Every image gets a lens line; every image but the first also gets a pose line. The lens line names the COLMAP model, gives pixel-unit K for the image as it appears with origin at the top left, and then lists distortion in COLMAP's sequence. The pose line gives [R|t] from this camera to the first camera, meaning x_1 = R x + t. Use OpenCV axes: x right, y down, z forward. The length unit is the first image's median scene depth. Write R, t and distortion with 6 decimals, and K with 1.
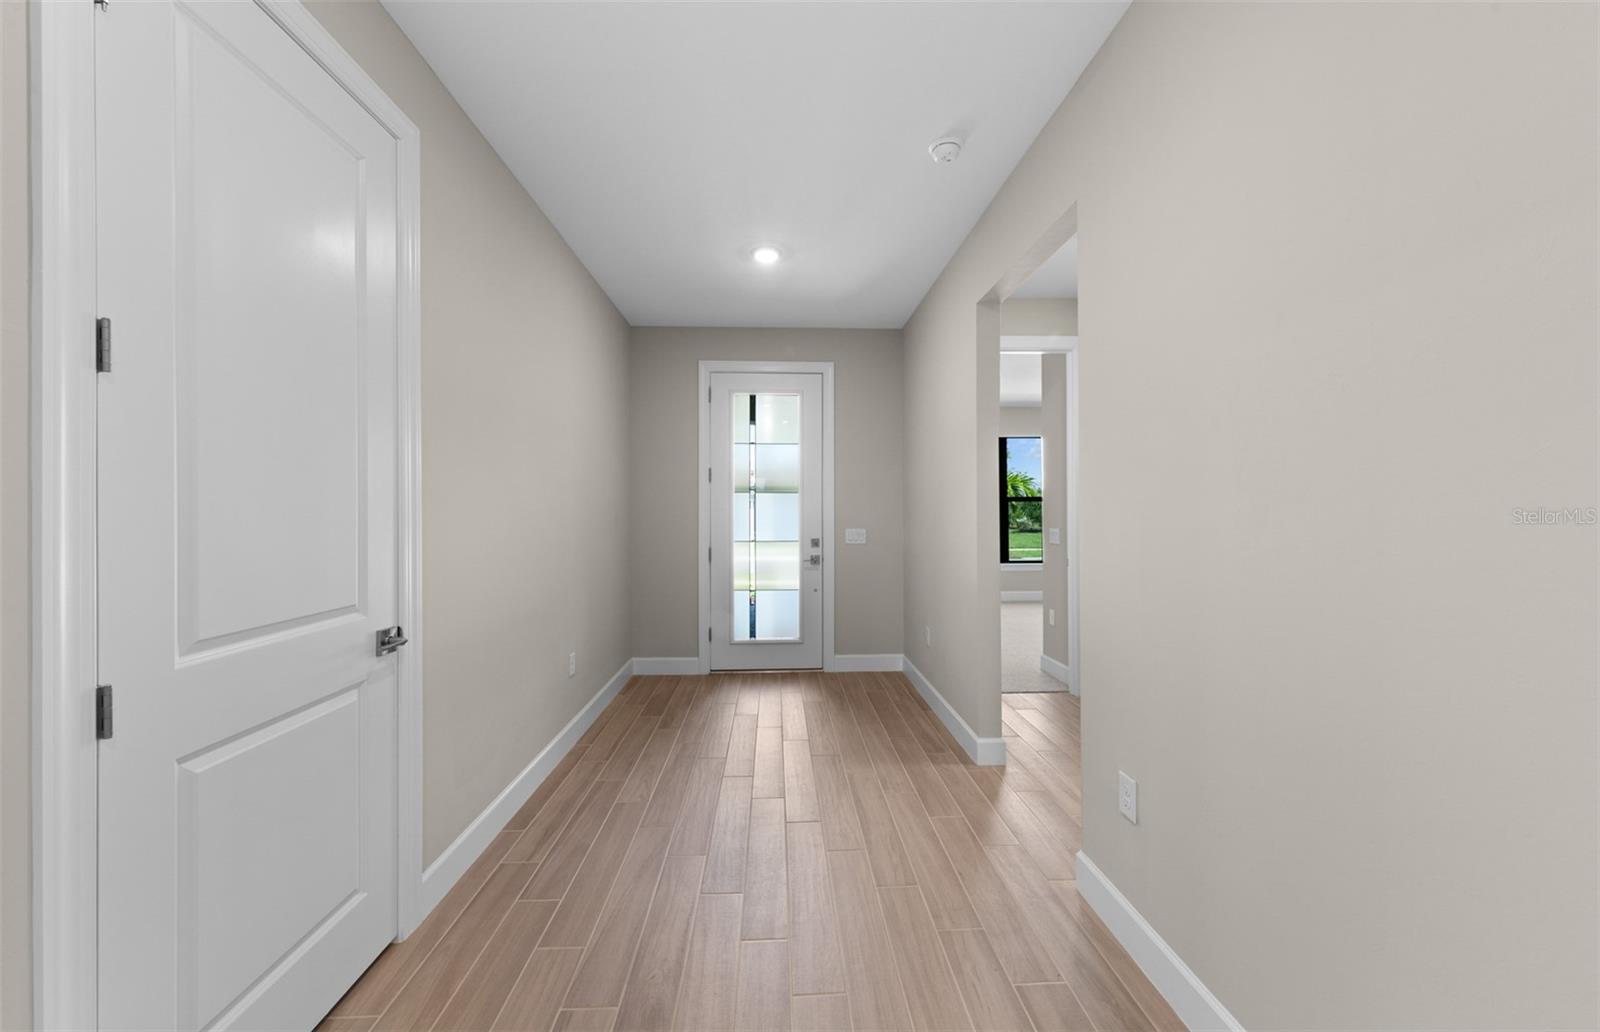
lens RADIAL K [[603.8, 0, 799.8], [0, 603.8, 507.5], [0, 0, 1]] dist [0.008910, -0.000130]
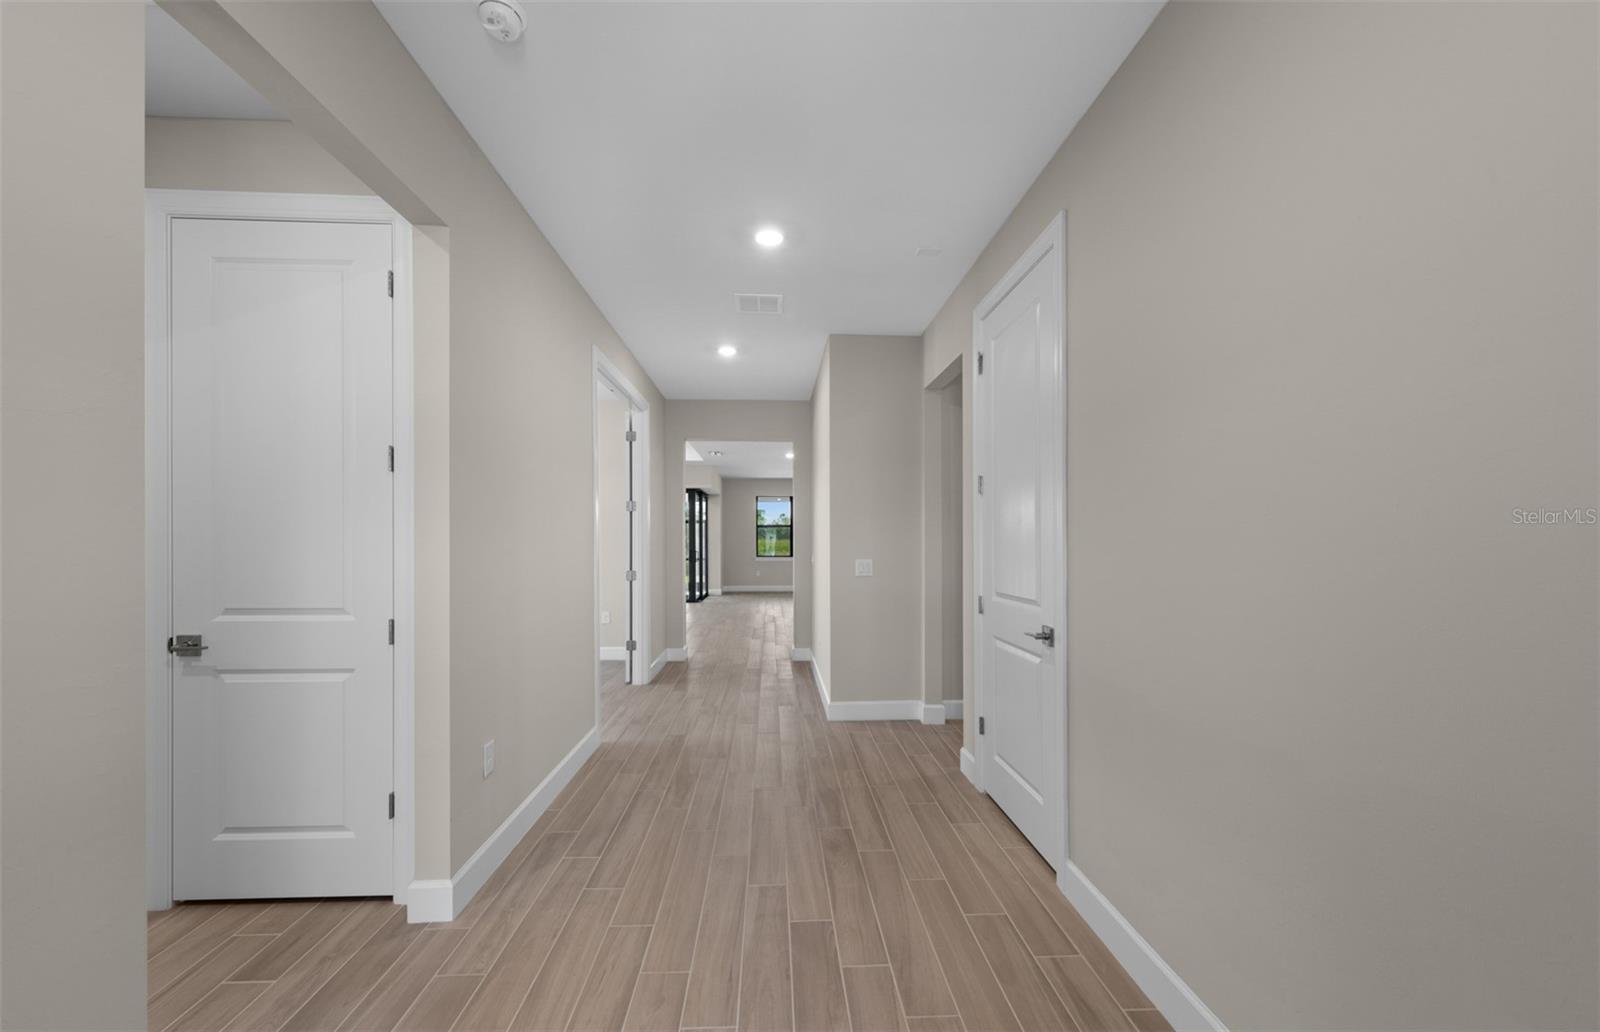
lens RADIAL K [[603.8, 0, 784.3], [0, 603.8, 544.1], [0, 0, 1]] dist [0.008910, -0.000130]
pose [[-0.999839, 0.002605, 0.017734, -0.113625], [0.002720, 0.999975, 0.006486, 0.007022], [-0.017717, 0.006533, -0.999822, 2.173316]]
